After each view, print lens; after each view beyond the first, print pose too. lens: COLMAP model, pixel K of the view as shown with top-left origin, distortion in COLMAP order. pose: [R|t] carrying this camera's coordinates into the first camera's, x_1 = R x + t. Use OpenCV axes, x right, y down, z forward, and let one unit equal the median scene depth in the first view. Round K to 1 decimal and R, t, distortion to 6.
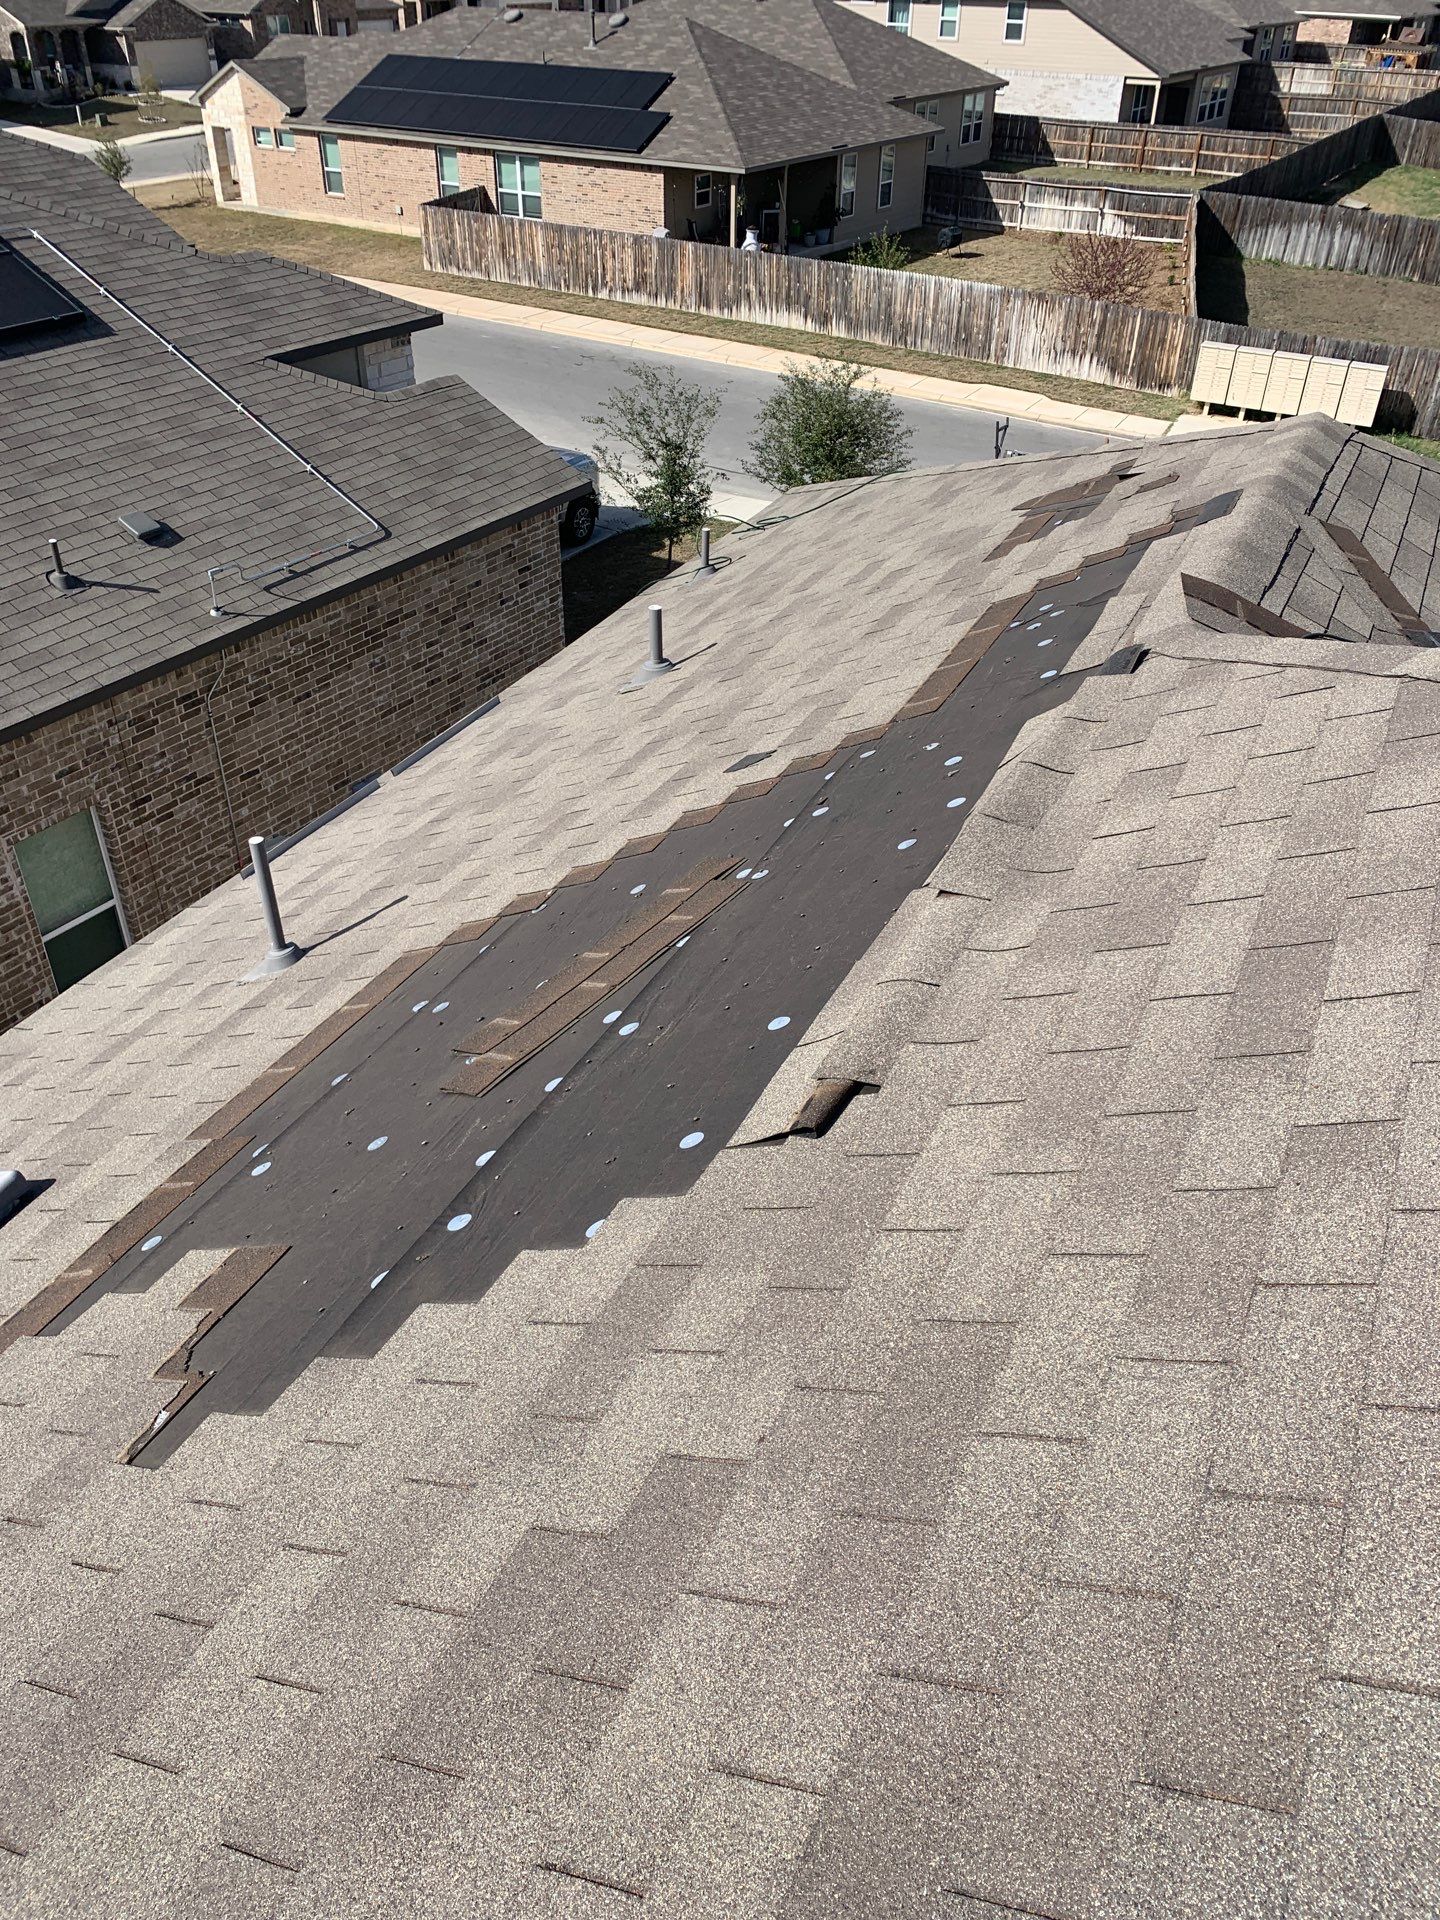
lens RADIAL K [[1474.9, 0, 711.8], [0, 1474.9, 959.9], [0, 0, 1]] dist [0.013773, -0.016007]
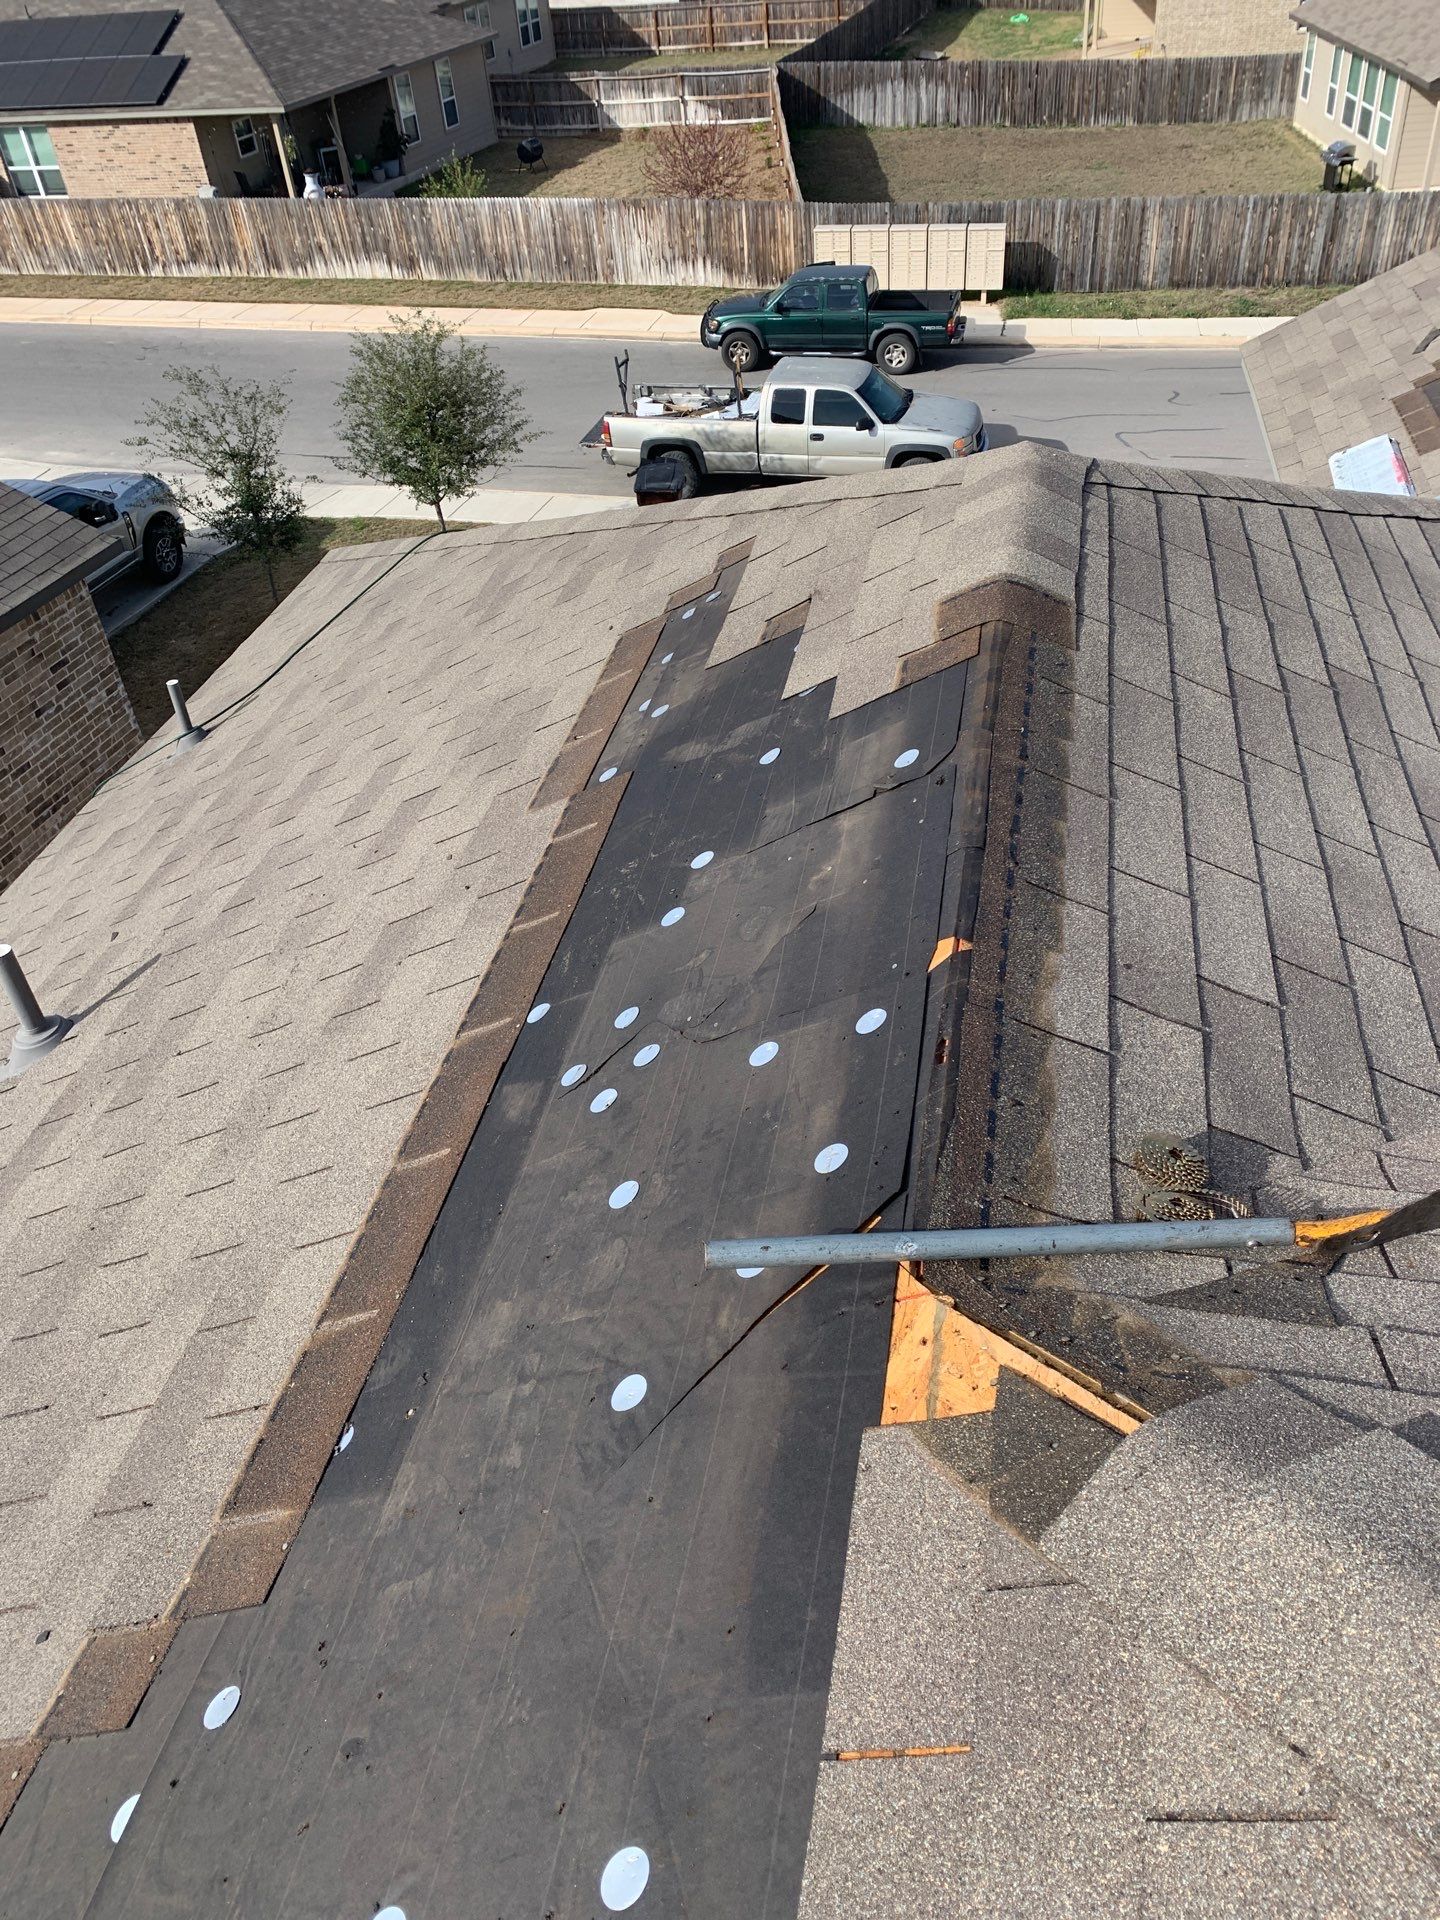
lens RADIAL K [[1474.9, 0, 731.9], [0, 1474.9, 939.3], [0, 0, 1]] dist [0.013773, -0.016007]
pose [[0.960096, -0.229022, 0.160511, 0.026423], [0.222836, 0.973259, 0.055782, -0.039805], [-0.168994, -0.017789, 0.985456, 0.073654]]
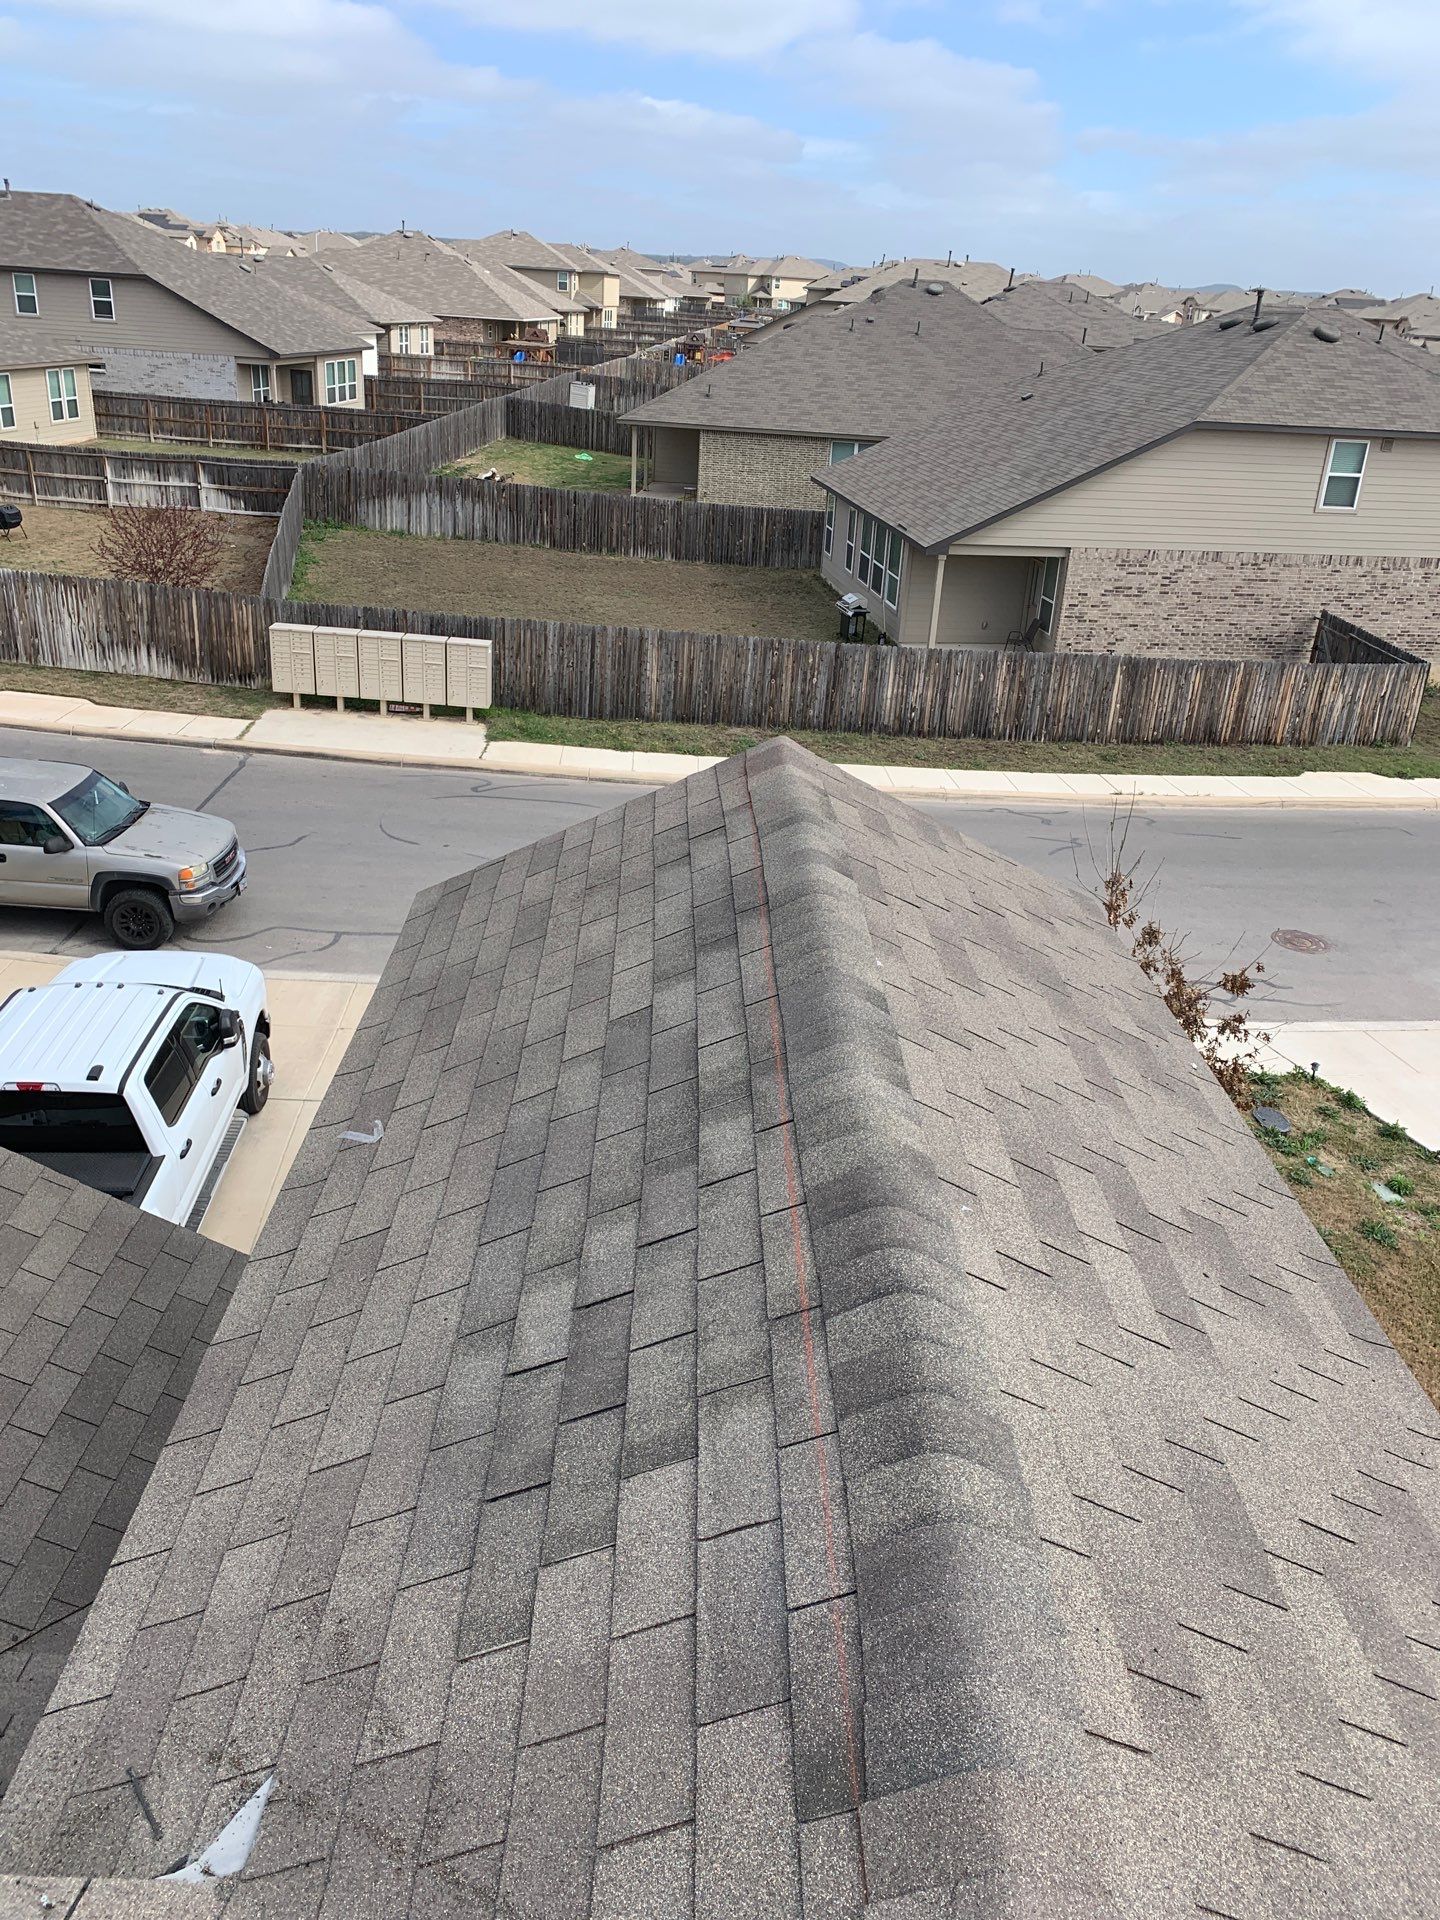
lens RADIAL K [[1474.9, 0, 733.6], [0, 1474.9, 937.6], [0, 0, 1]] dist [0.013773, -0.016007]
pose [[0.886635, -0.148748, 0.437896, 0.156789], [0.224849, 0.966068, -0.127104, -0.081609], [-0.404131, 0.211156, 0.889995, 0.188404]]
